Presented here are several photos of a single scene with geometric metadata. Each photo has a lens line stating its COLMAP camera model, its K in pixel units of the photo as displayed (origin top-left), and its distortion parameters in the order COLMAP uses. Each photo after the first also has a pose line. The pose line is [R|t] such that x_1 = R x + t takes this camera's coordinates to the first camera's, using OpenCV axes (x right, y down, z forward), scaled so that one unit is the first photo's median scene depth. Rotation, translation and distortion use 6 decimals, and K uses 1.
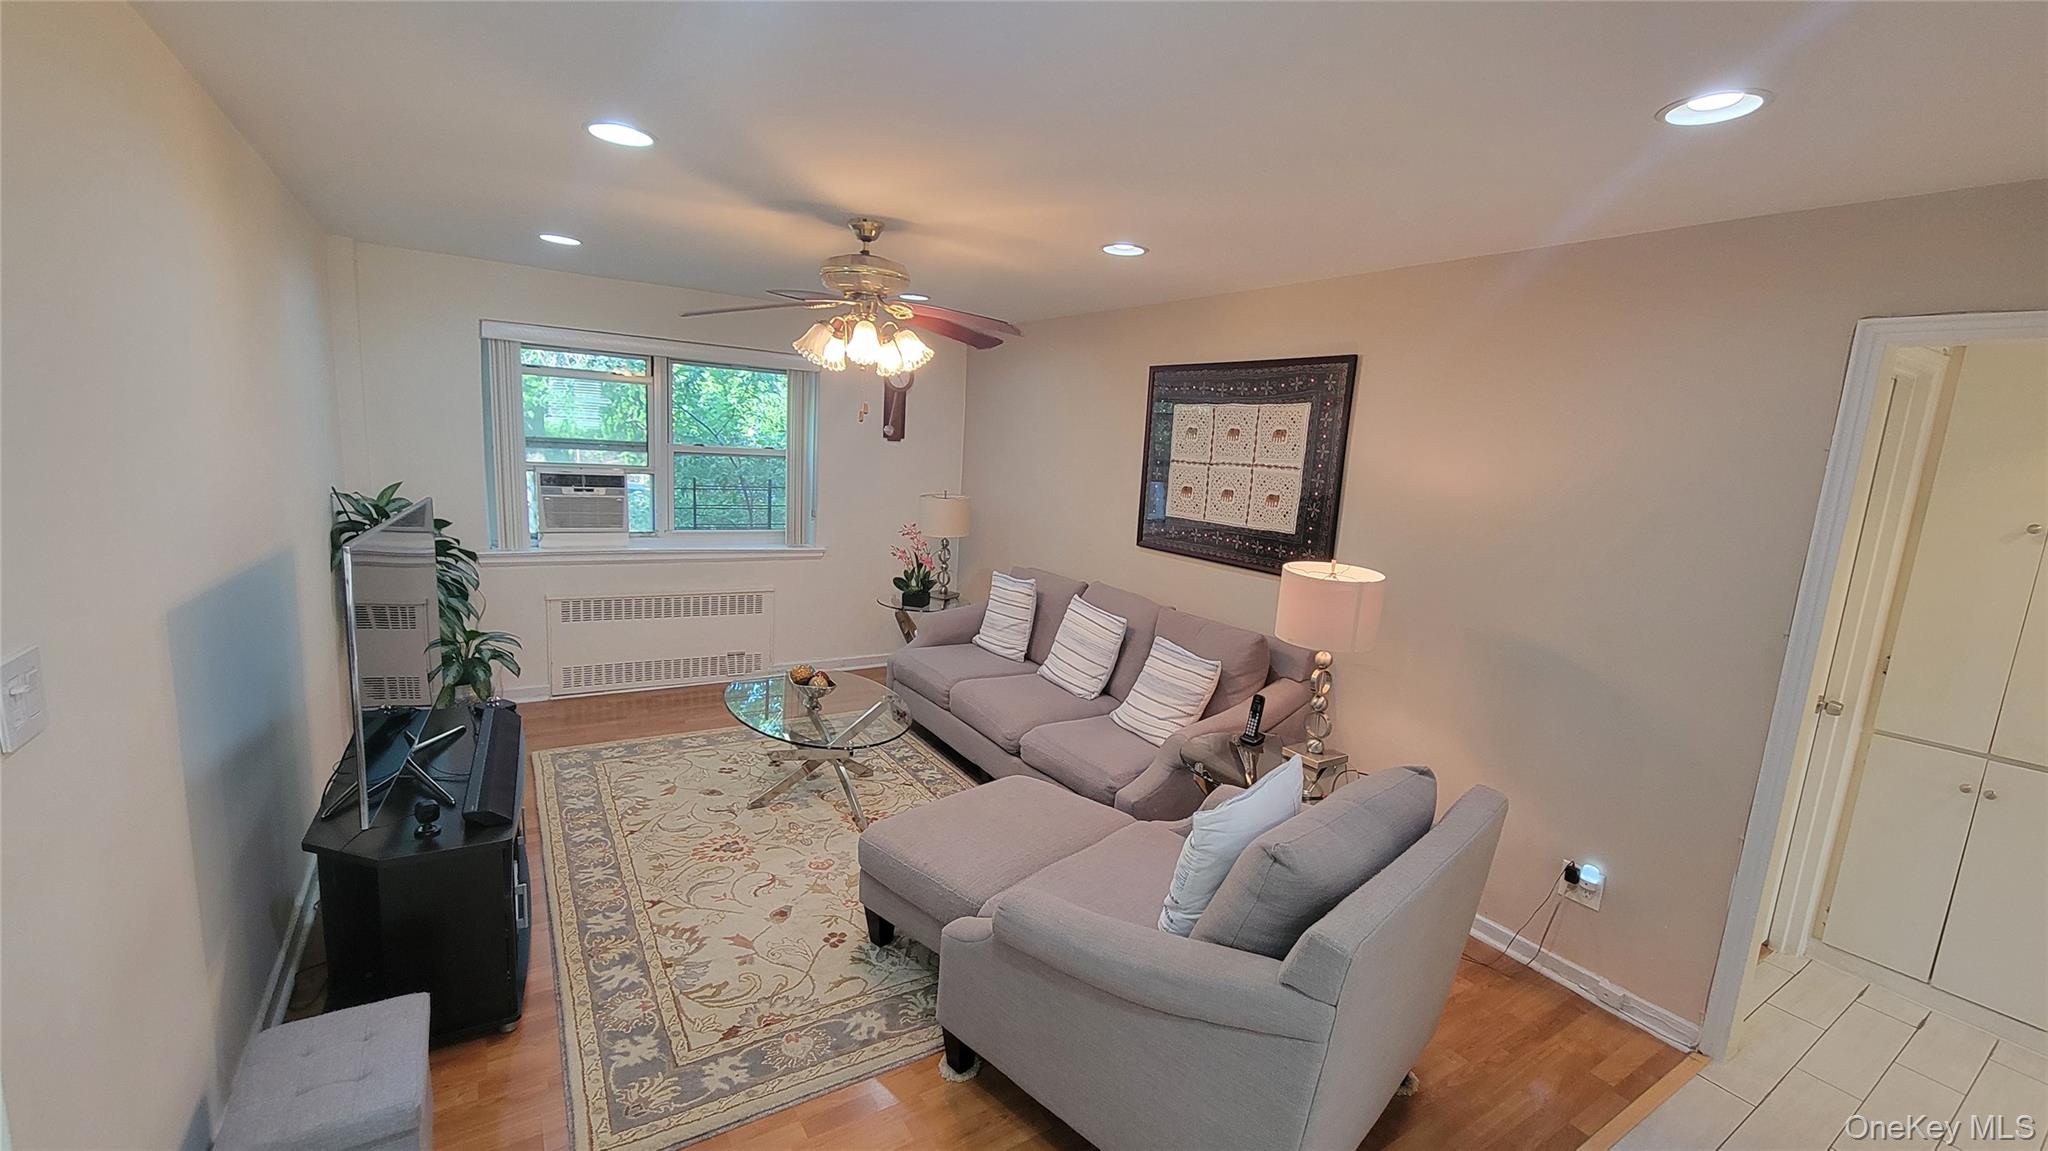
lens RADIAL K [[832.4, 0, 1012.4], [0, 832.4, 584.4], [0, 0, 1]] dist [0.000173, -0.003272]
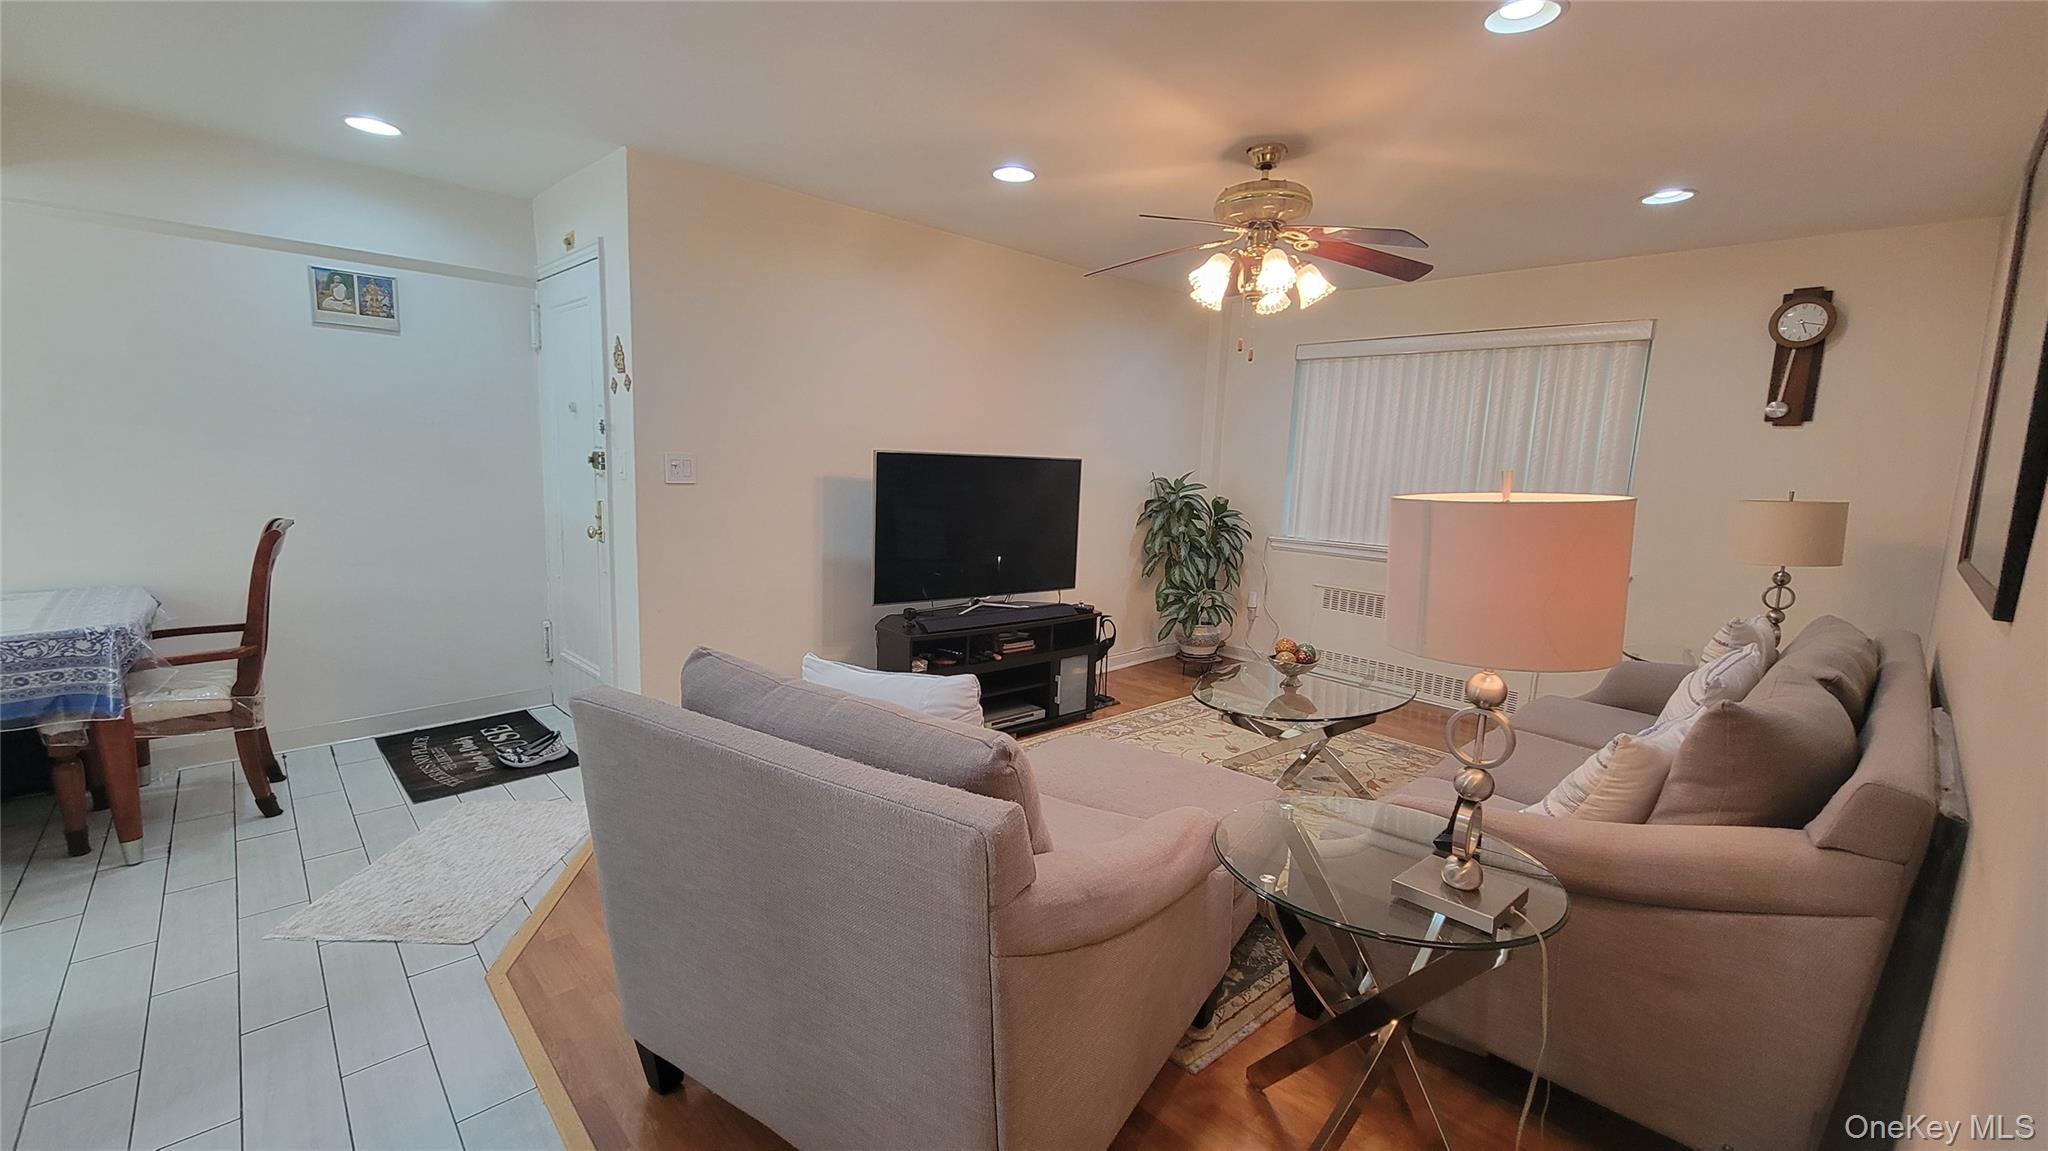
lens RADIAL K [[832.4, 0, 1012.4], [0, 832.4, 584.4], [0, 0, 1]] dist [0.000173, -0.003272]
pose [[0.189446, 0.092076, -0.977564, 0.619436], [-0.193620, 0.979548, 0.054741, 0.046966], [0.962612, 0.178905, 0.203399, 0.511329]]
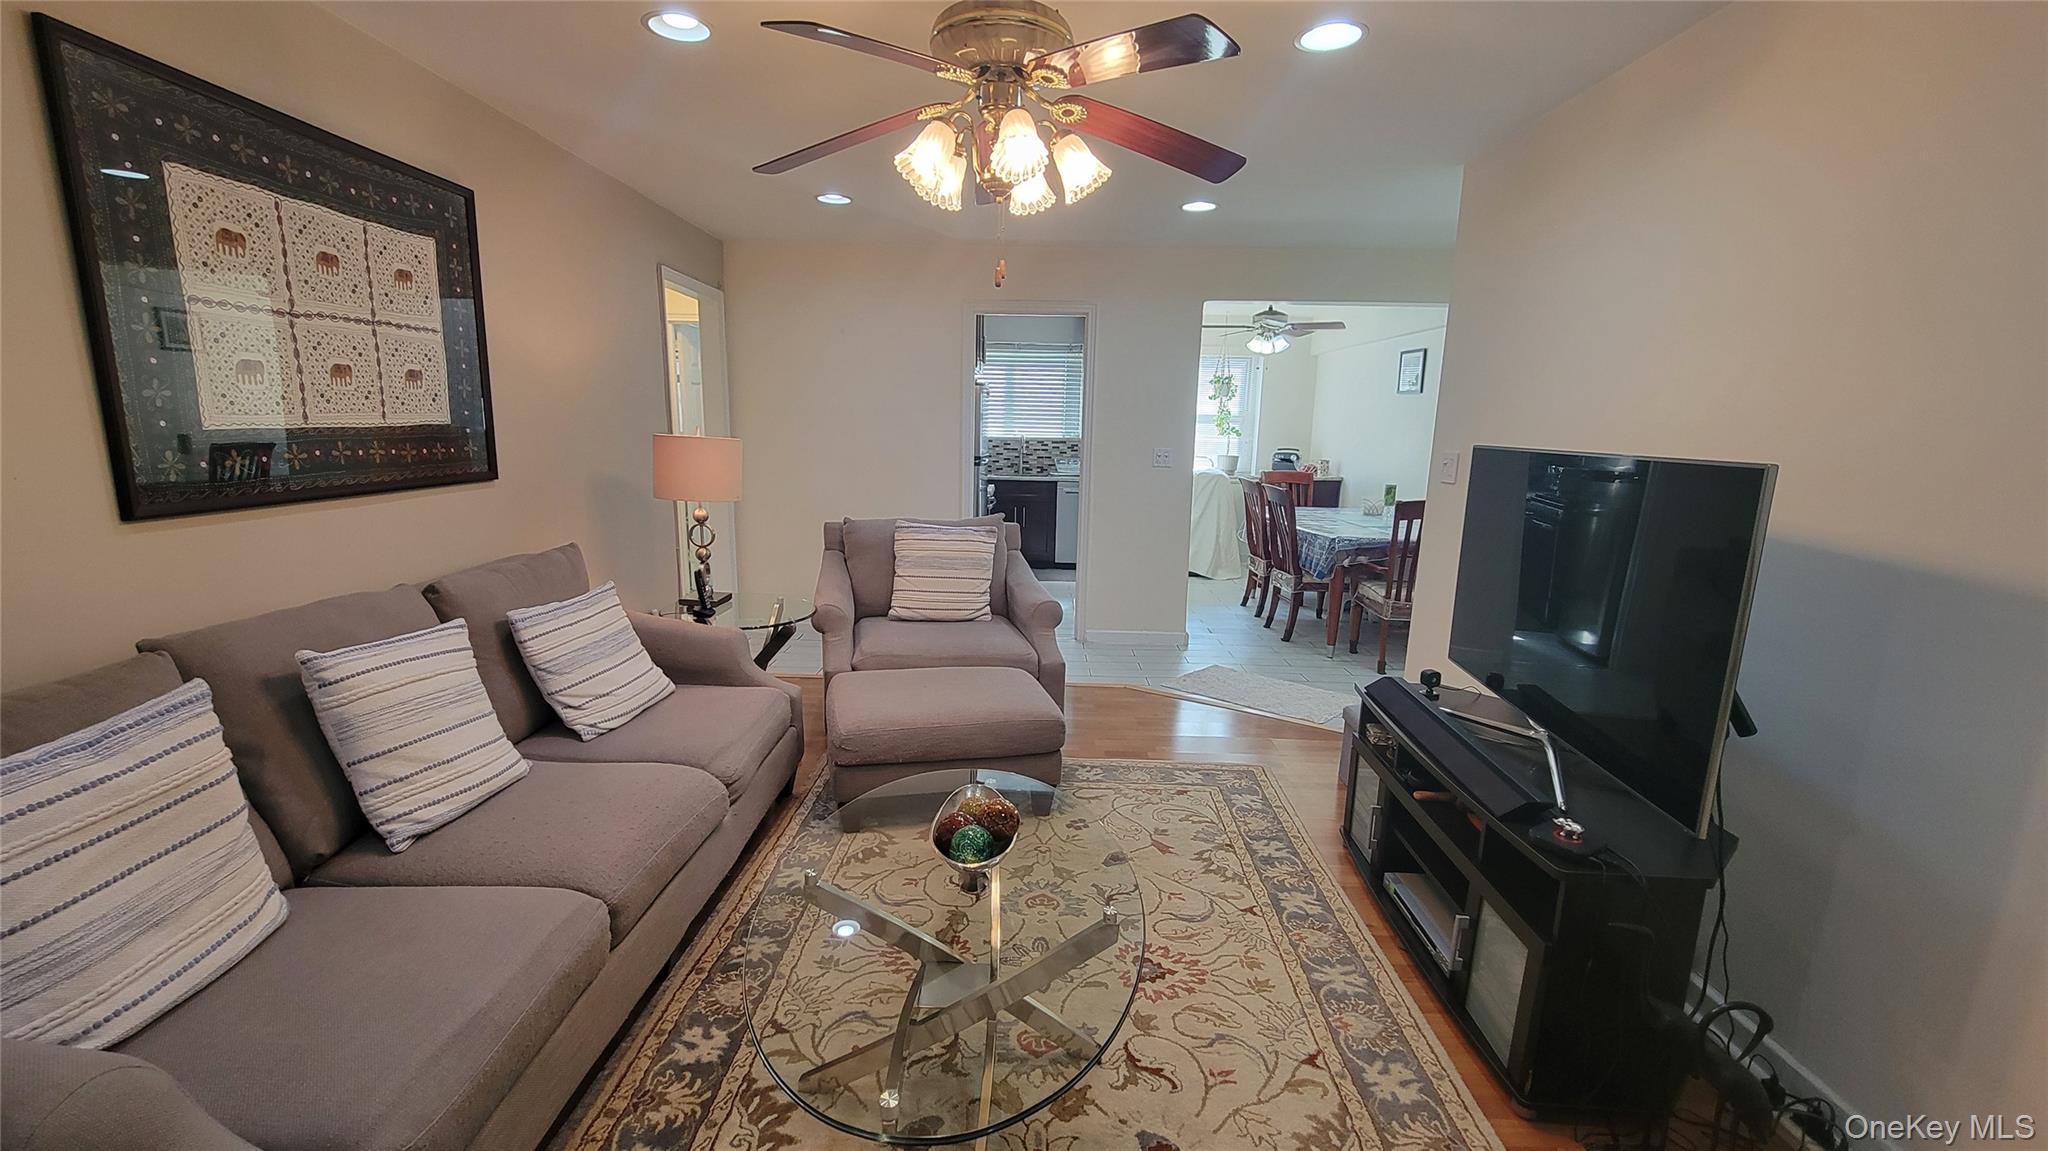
lens RADIAL K [[845.1, 0, 1018.6], [0, 845.1, 581.4], [0, 0, 1]] dist [-0.001731, 0.003644]
pose [[-0.832131, -0.181744, 0.523953, -0.500165], [0.022984, 0.932663, 0.360016, -0.189307], [-0.554103, 0.311622, -0.771921, 1.353873]]
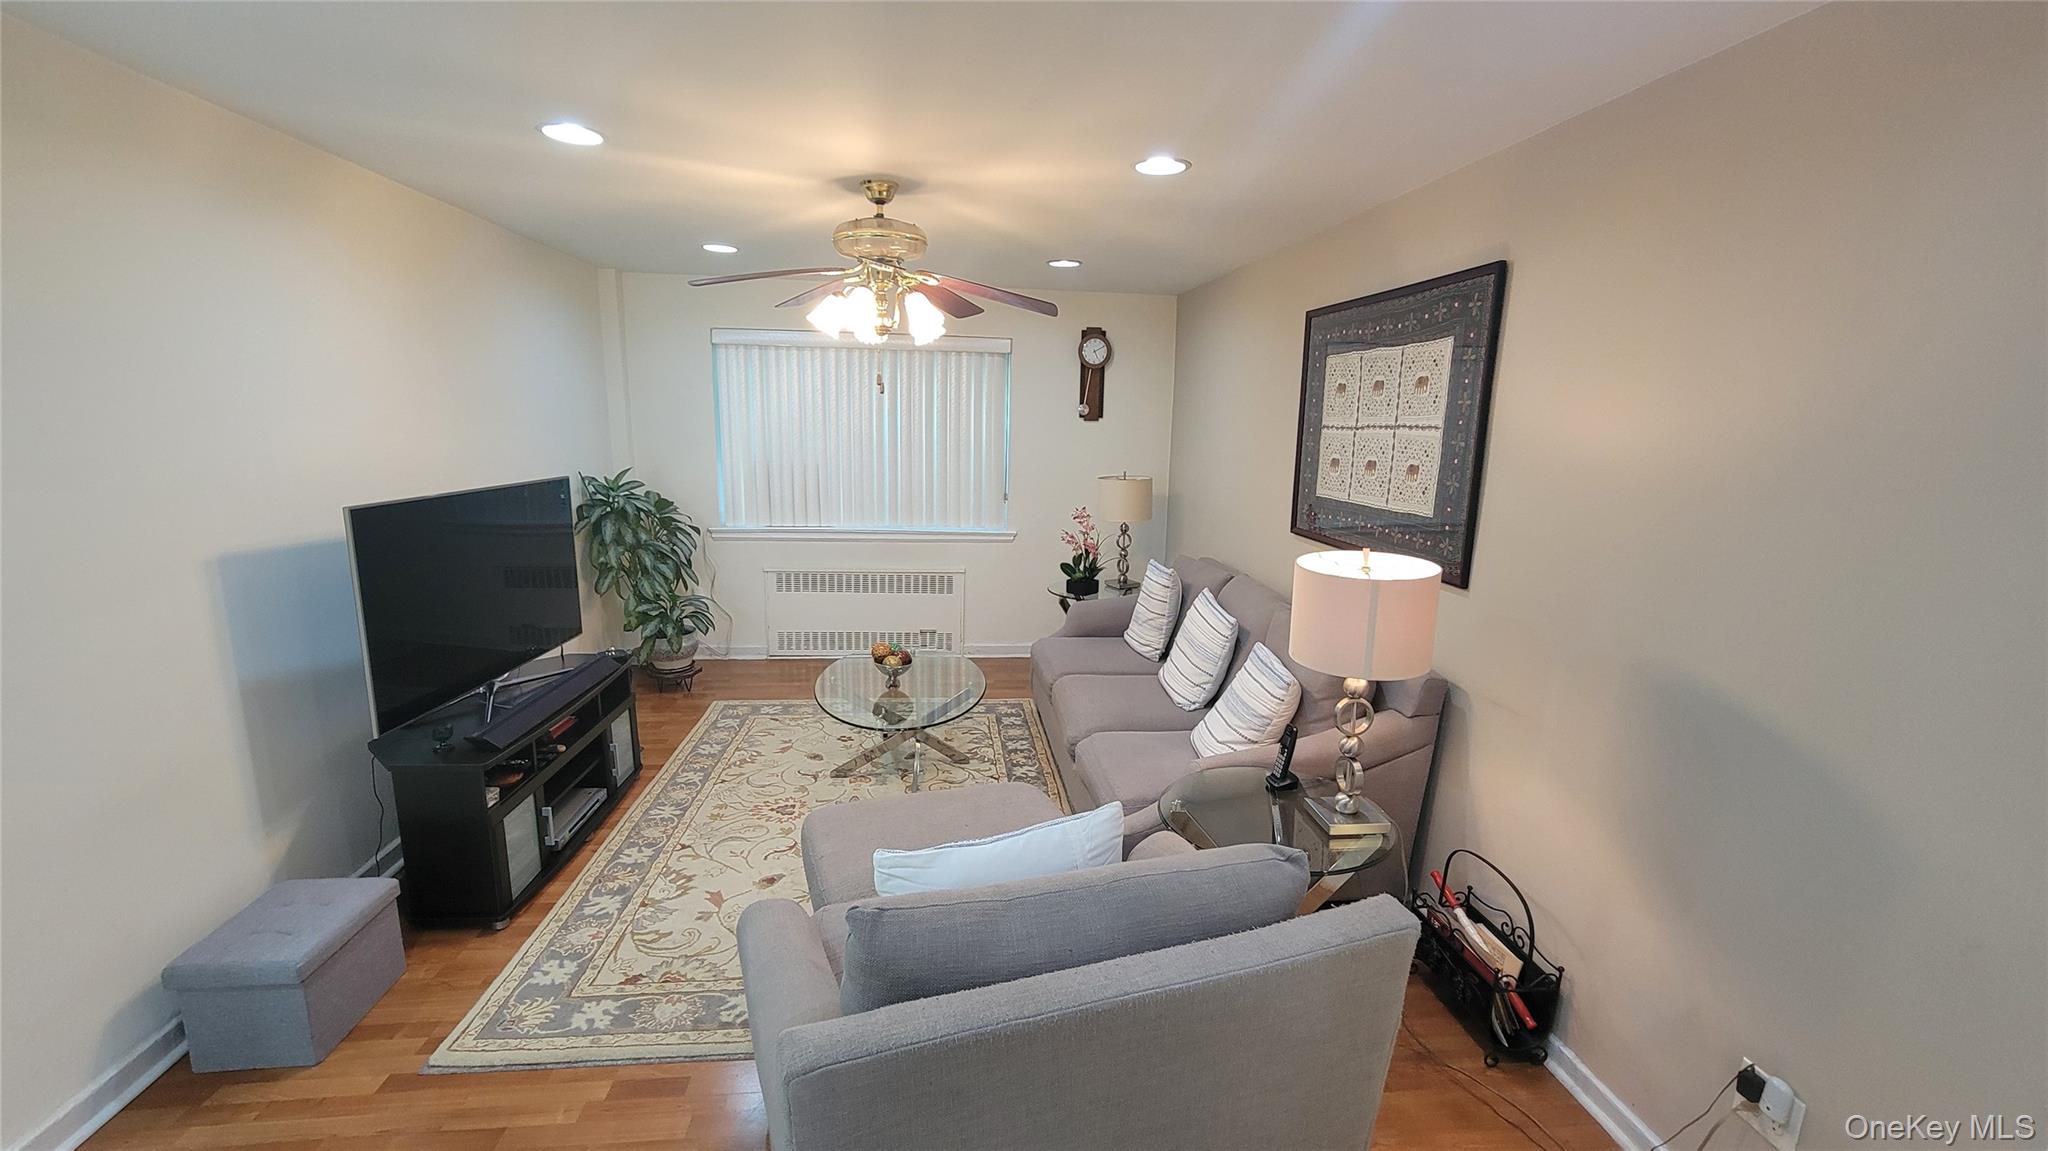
lens RADIAL K [[832.4, 0, 1012.4], [0, 832.4, 584.4], [0, 0, 1]] dist [0.000173, -0.003272]
pose [[0.894236, 0.046497, -0.445174, 0.340216], [-0.042652, 0.998916, 0.018656, 0.001169], [0.445559, 0.002304, 0.895249, 0.174994]]
